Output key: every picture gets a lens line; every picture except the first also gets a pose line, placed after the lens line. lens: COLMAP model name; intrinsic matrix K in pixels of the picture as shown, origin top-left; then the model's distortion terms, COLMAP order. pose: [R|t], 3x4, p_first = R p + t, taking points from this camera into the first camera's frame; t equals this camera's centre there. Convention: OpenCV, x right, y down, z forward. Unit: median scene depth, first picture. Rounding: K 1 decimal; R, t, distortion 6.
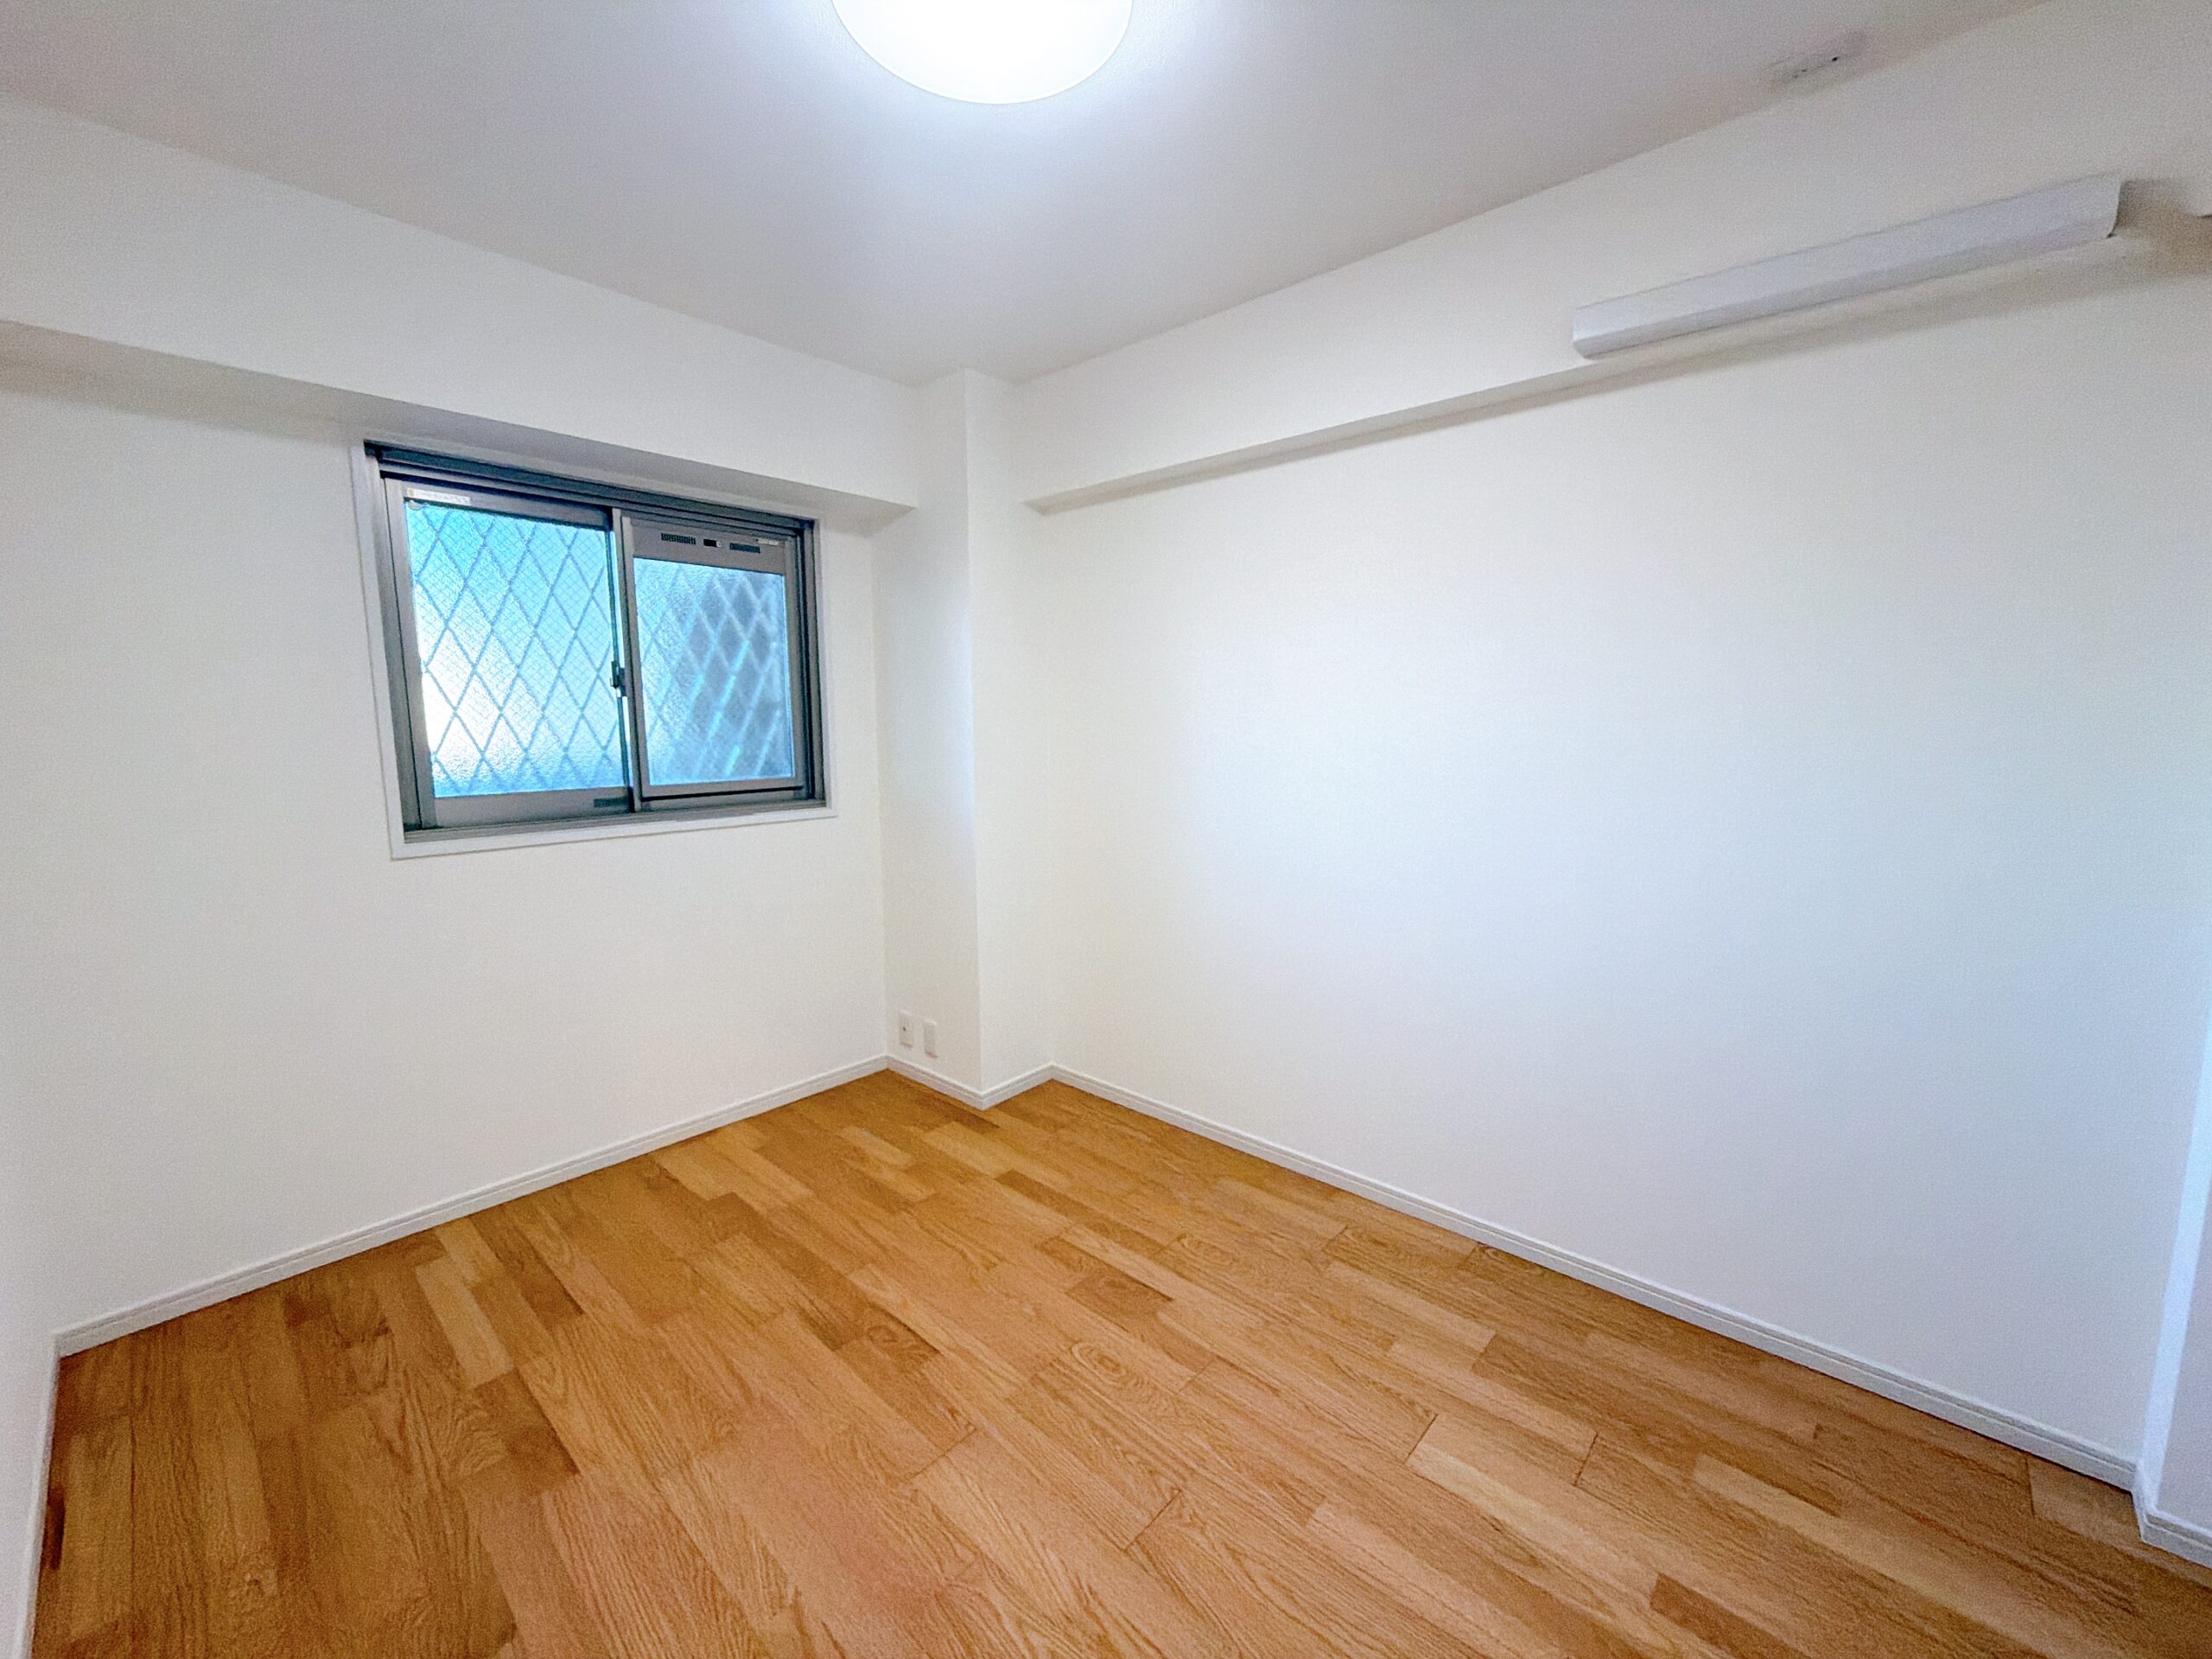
lens RADIAL K [[906.7, 0, 1126.1], [0, 906.7, 826.1], [0, 0, 1]] dist [-0.001659, 0.000027]
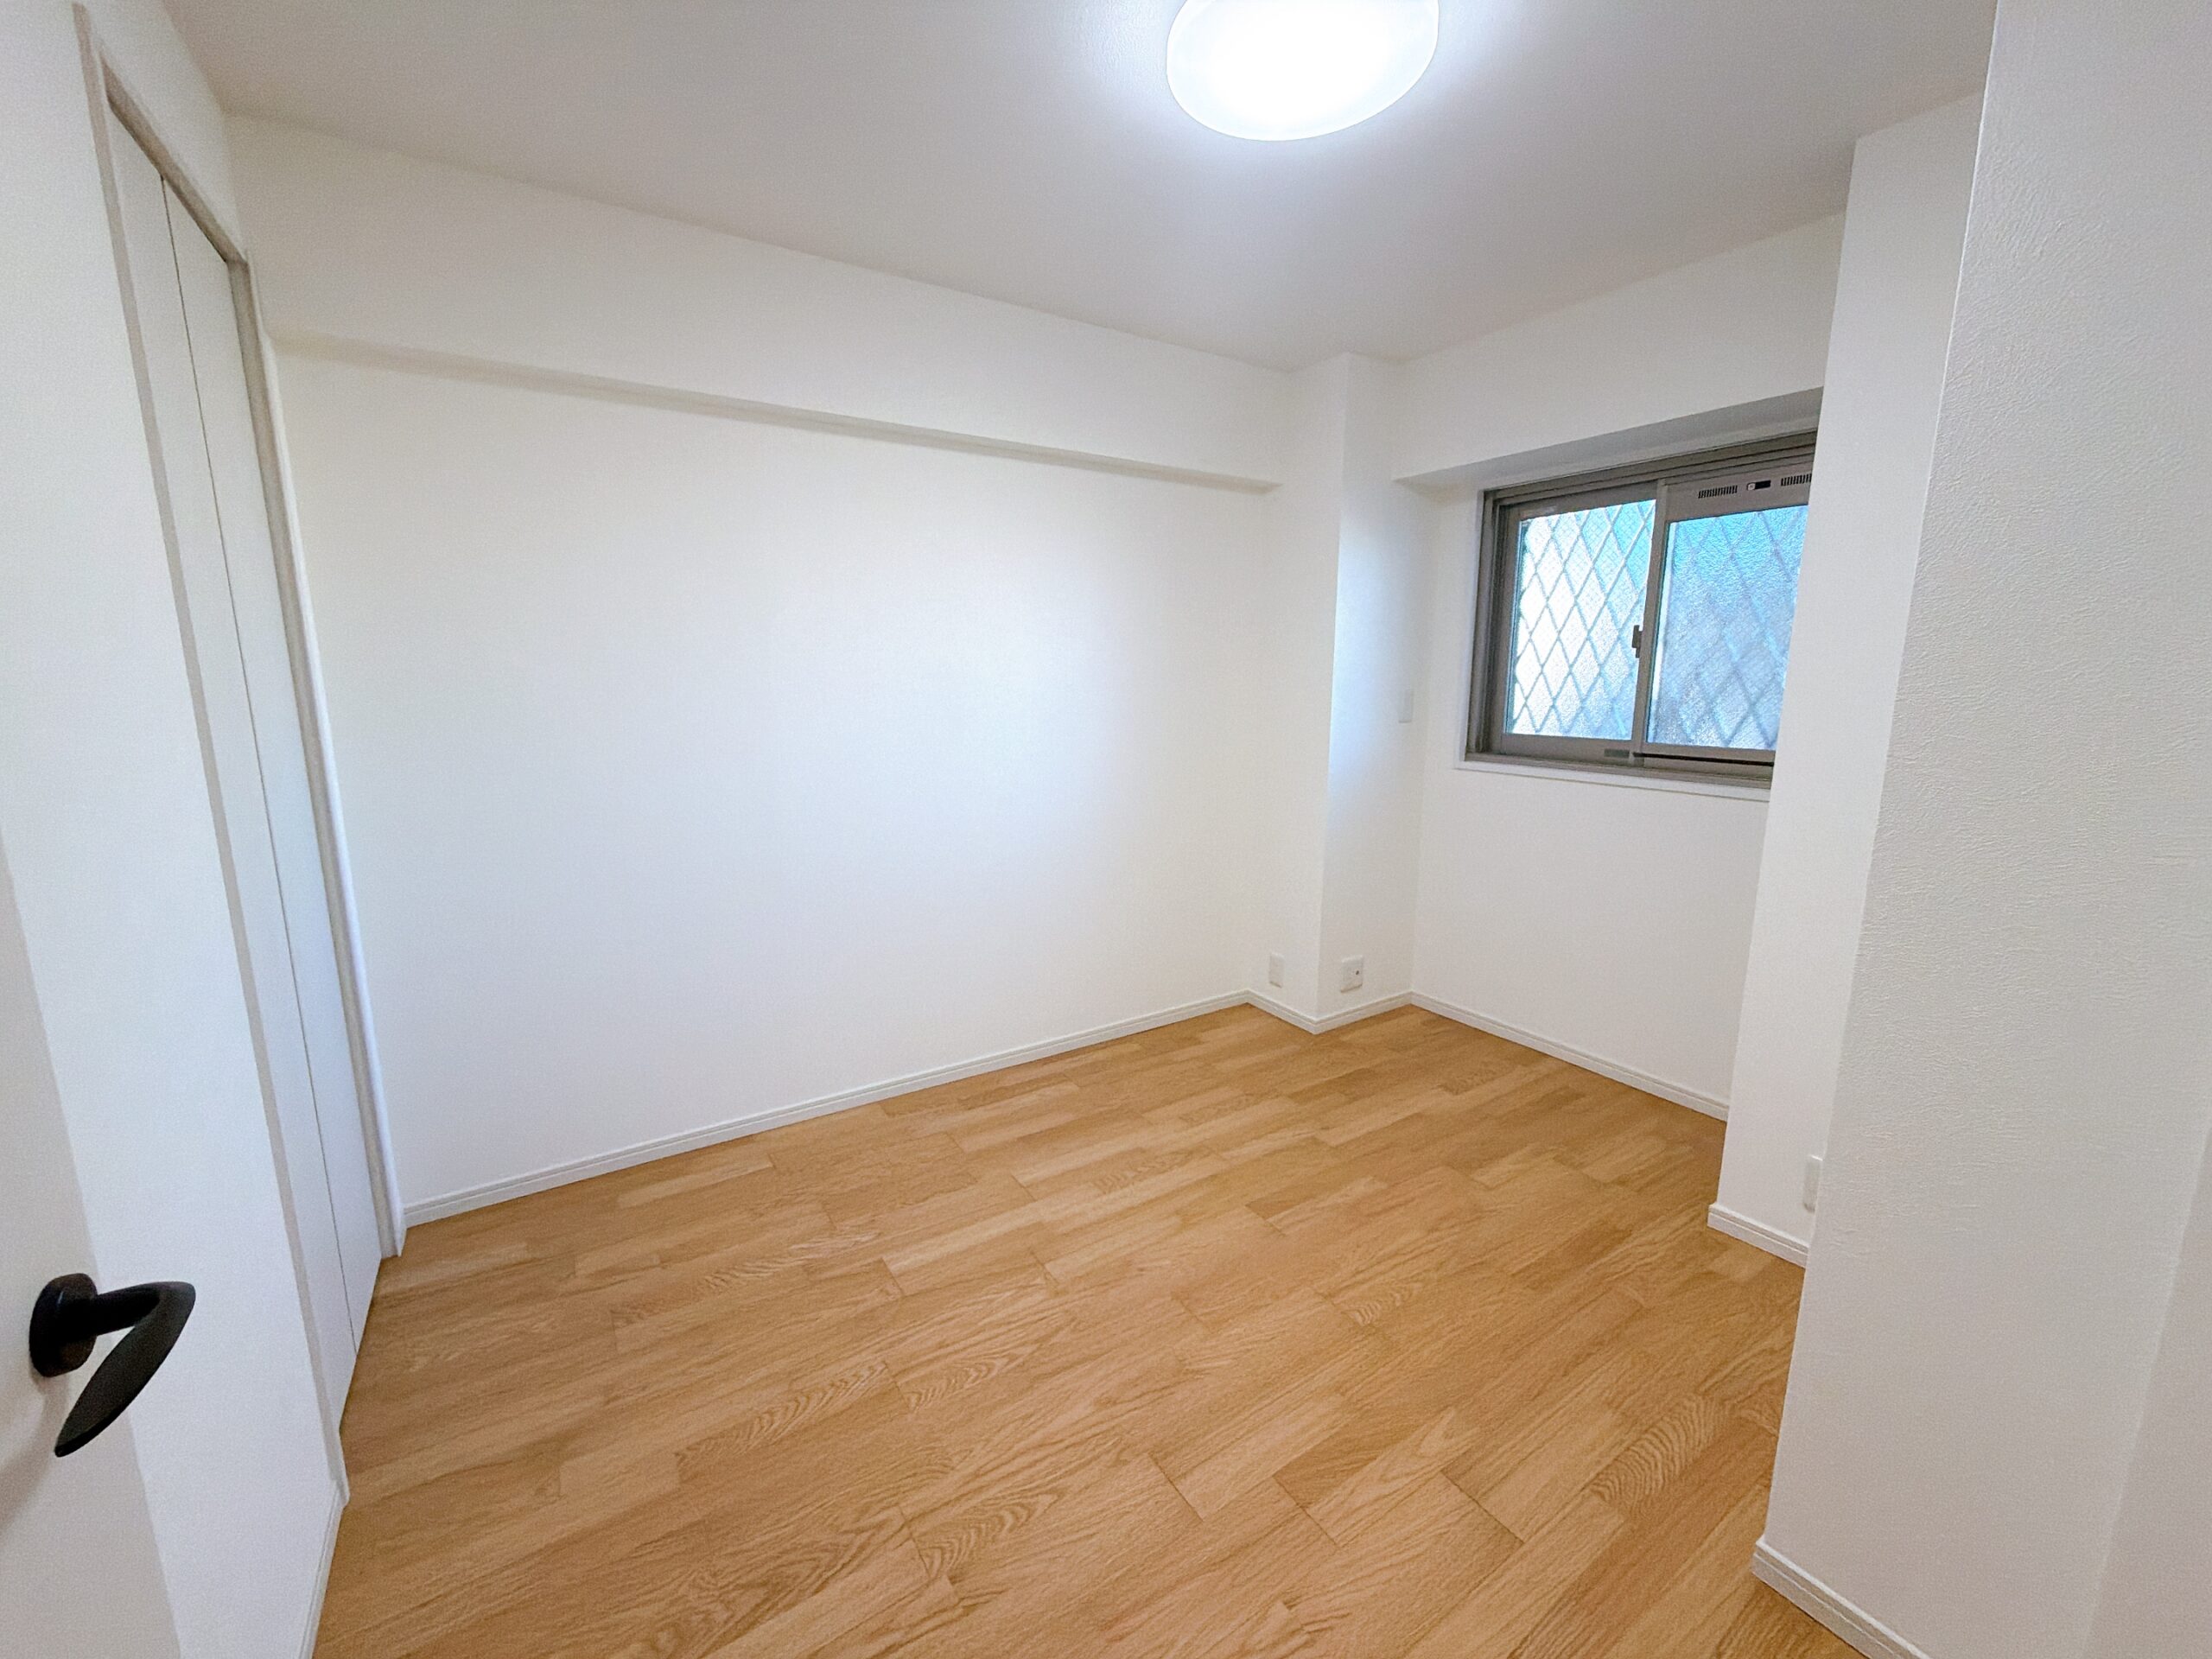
lens RADIAL K [[906.7, 0, 1126.1], [0, 906.7, 826.1], [0, 0, 1]] dist [-0.001659, 0.000027]
pose [[-0.232770, 0.183249, -0.955111, 0.643543], [-0.137921, 0.965942, 0.218940, -0.101229], [0.962702, 0.182692, -0.199569, 0.673347]]
